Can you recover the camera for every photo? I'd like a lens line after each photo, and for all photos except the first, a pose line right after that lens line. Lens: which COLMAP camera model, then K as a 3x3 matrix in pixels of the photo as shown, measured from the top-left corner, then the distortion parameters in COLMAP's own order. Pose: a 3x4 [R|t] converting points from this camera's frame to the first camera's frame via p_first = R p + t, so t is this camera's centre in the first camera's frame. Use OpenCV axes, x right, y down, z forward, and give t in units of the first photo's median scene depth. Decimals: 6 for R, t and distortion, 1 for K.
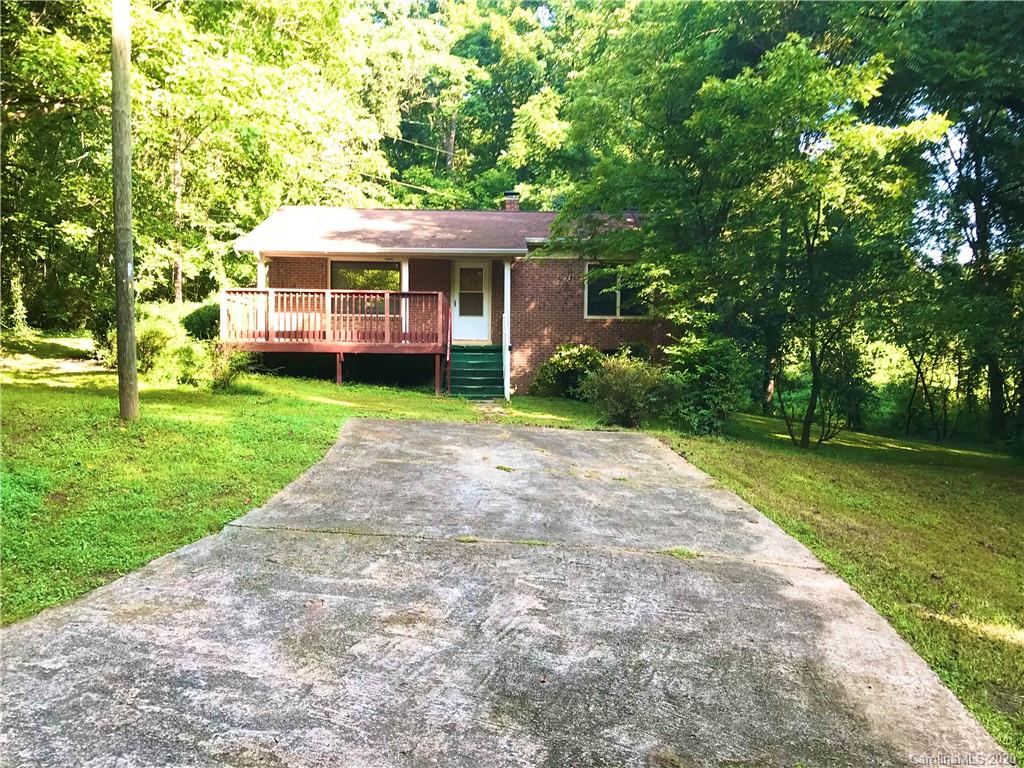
lens RADIAL K [[840.4, 0, 497.3], [0, 840.4, 383.2], [0, 0, 1]] dist [0.040338, -0.010674]
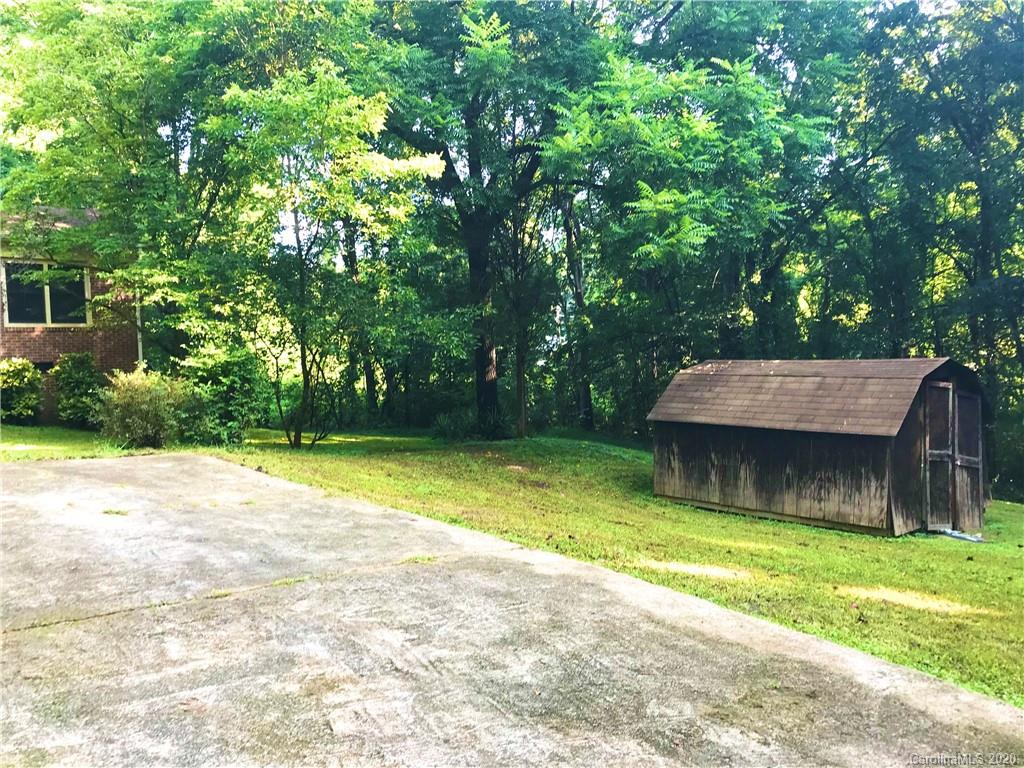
lens RADIAL K [[840.4, 0, 497.3], [0, 840.4, 383.2], [0, 0, 1]] dist [0.040338, -0.010674]
pose [[0.739147, -0.058655, 0.670985, -0.118988], [0.060072, 0.997972, 0.021065, -0.010047], [-0.670860, 0.024738, 0.741172, 0.044661]]
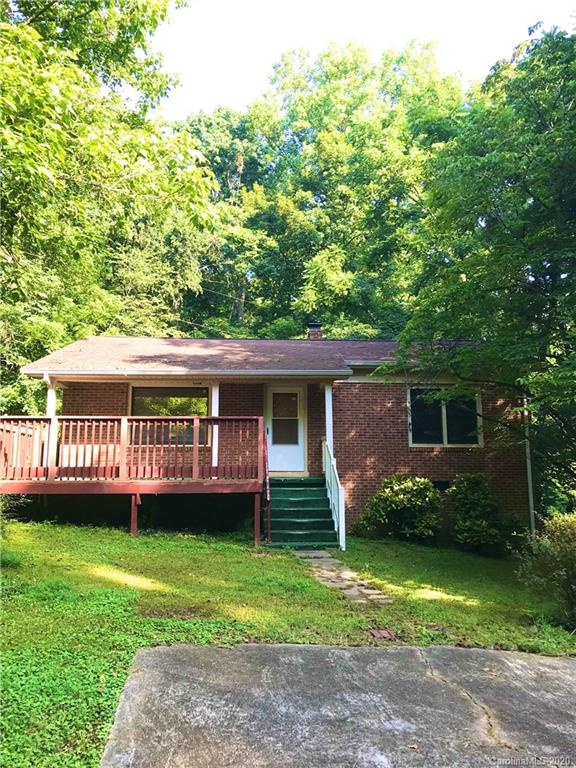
lens RADIAL K [[636.0, 0, 290.1], [0, 636.0, 371.8], [0, 0, 1]] dist [0.145766, -0.002556]
pose [[0.999368, -0.006129, 0.035014, -0.055933], [0.012704, 0.981553, -0.190766, -0.028770], [-0.033199, 0.191090, 0.981011, 0.339251]]
